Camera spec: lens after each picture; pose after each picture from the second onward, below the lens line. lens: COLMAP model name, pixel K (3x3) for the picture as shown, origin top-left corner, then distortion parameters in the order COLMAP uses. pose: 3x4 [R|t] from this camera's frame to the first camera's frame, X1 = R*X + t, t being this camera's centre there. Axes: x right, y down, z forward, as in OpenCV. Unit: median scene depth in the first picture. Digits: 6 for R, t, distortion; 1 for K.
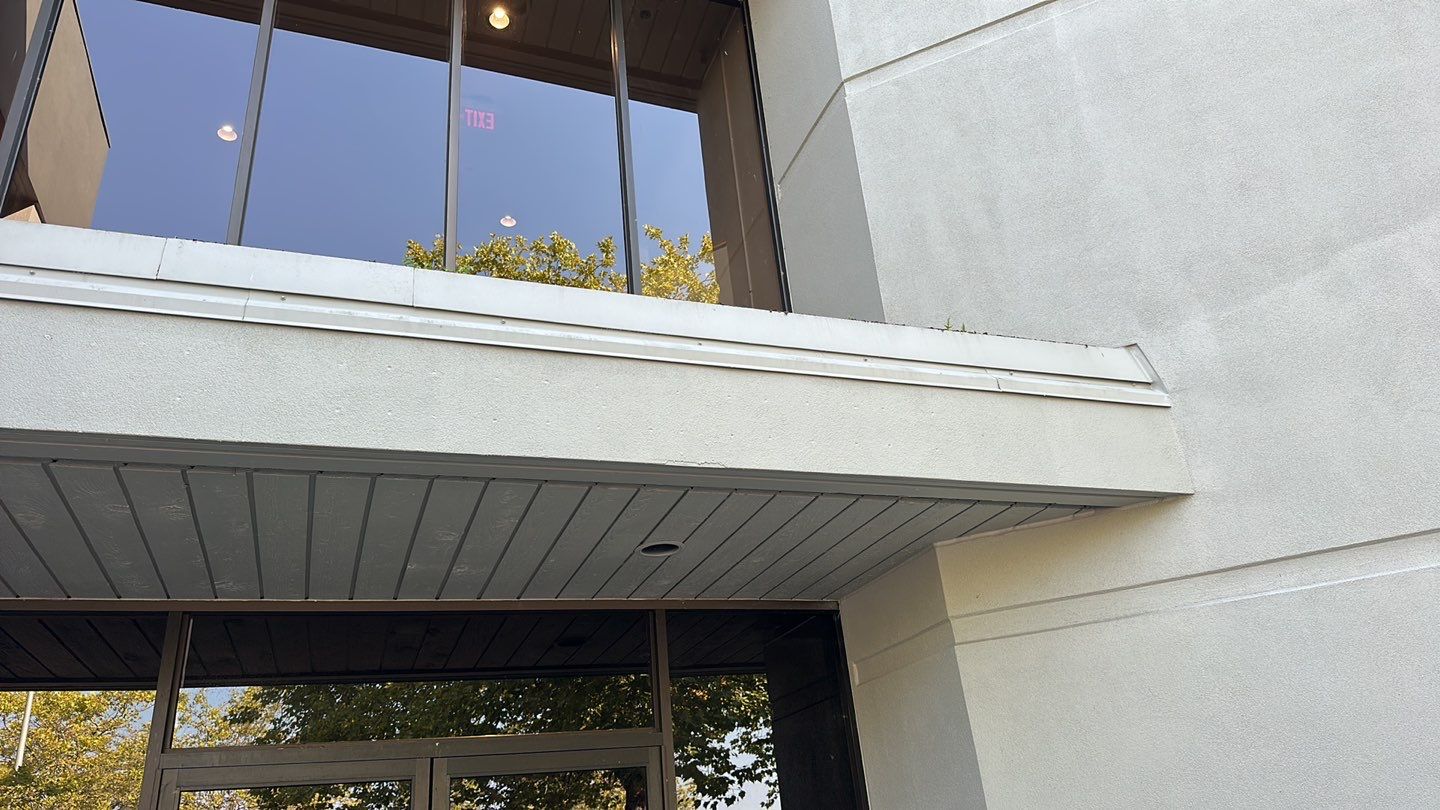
lens RADIAL K [[953.3, 0, 720.0], [0, 953.3, 405.0], [0, 0, 1]] dist [0.123120, -0.207825]
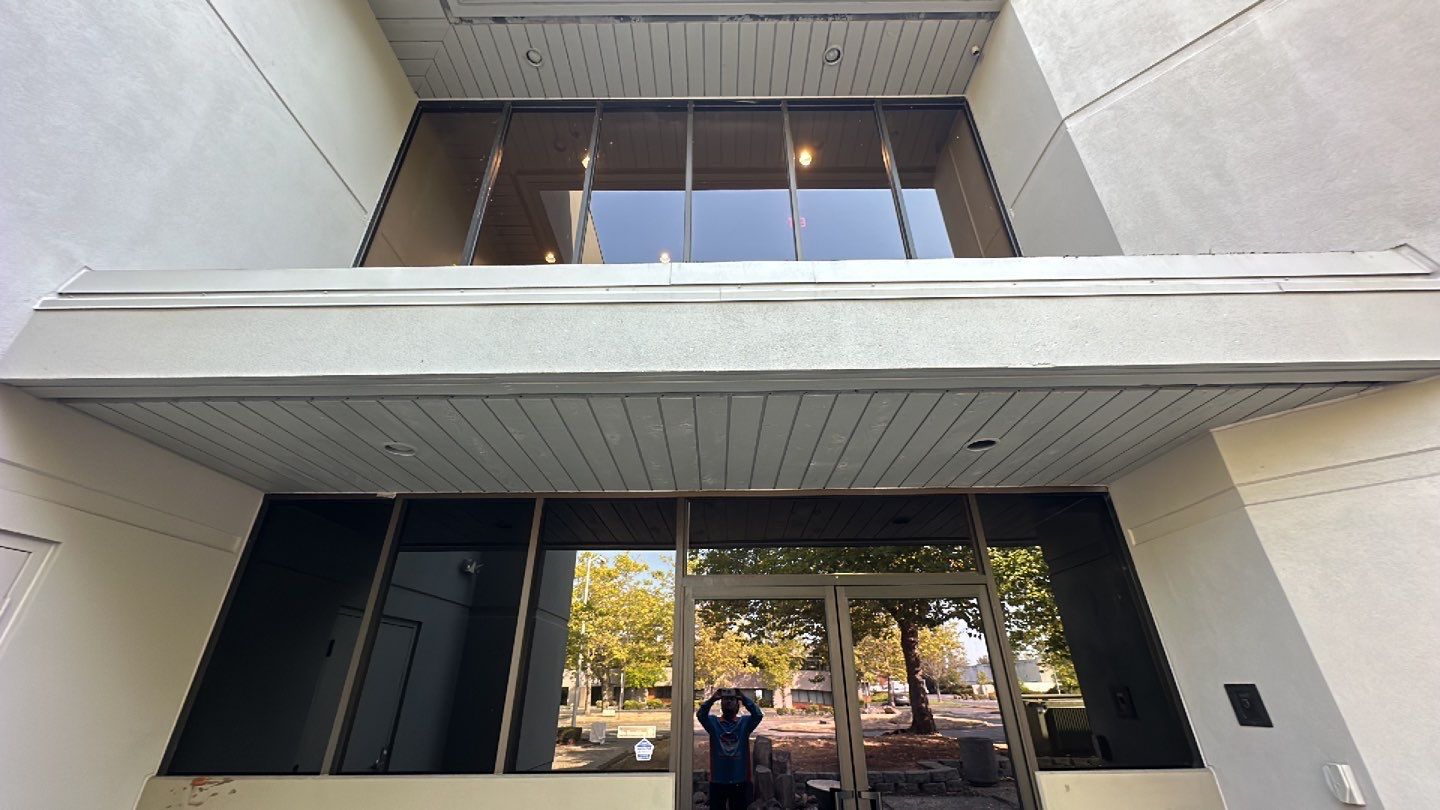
lens RADIAL K [[548.5, 0, 720.0], [0, 548.5, 405.0], [0, 0, 1]] dist [-0.010992, 0.000137]
pose [[0.929860, -0.088963, -0.356995, -0.120345], [0.086626, 0.995985, -0.022565, 0.071351], [0.357569, -0.009943, 0.933834, 0.096088]]
